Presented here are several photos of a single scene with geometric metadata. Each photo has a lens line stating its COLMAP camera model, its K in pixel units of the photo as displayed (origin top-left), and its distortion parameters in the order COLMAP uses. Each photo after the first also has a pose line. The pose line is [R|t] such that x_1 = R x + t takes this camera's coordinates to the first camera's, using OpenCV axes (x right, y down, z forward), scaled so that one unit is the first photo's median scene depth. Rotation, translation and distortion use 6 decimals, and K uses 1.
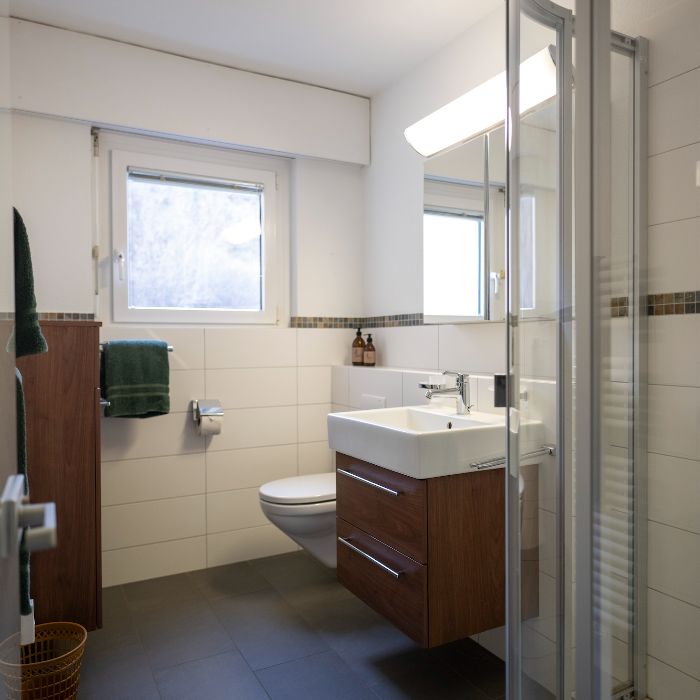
lens RADIAL K [[590.1, 0, 352.0], [0, 590.1, 352.1], [0, 0, 1]] dist [-0.006705, -0.002630]
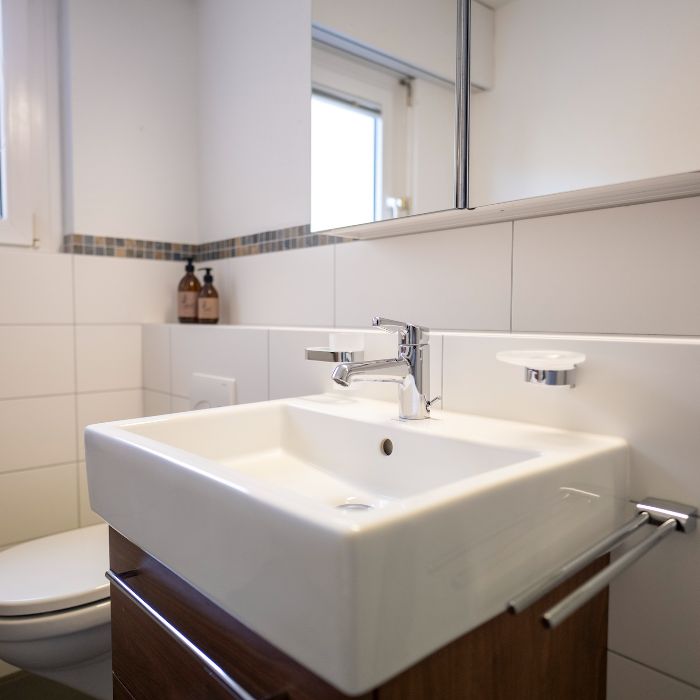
lens RADIAL K [[590.1, 0, 352.0], [0, 590.1, 352.1], [0, 0, 1]] dist [-0.006705, -0.002630]
pose [[0.970384, -0.003867, 0.241537, 0.026615], [-0.006452, 0.999100, 0.041913, 0.026224], [-0.241482, -0.042230, 0.969486, 0.404038]]
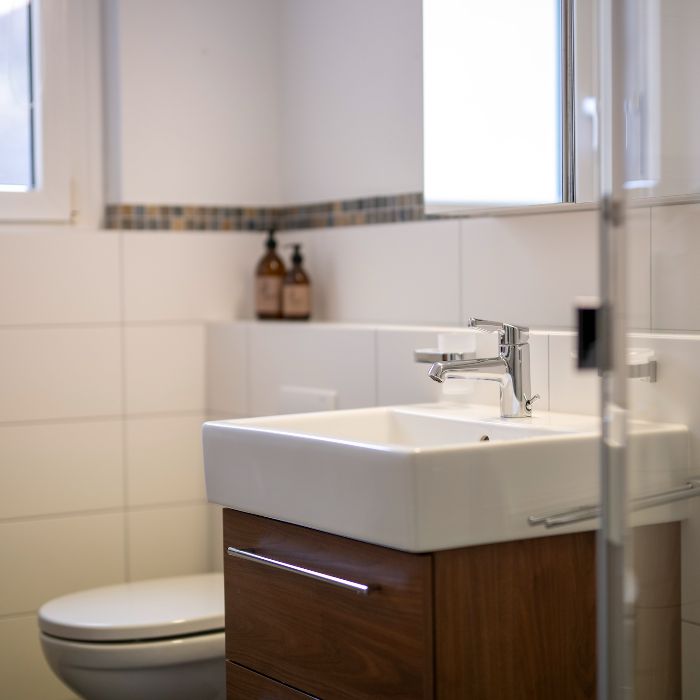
lens RADIAL K [[1527.2, 0, 335.5], [0, 1527.2, 349.4], [0, 0, 1]] dist [-0.006639, -0.048305]
pose [[0.998155, -0.007696, 0.060227, -0.008558], [0.006332, 0.999720, 0.022813, 0.018997], [-0.060386, -0.022389, 0.997924, -0.082519]]
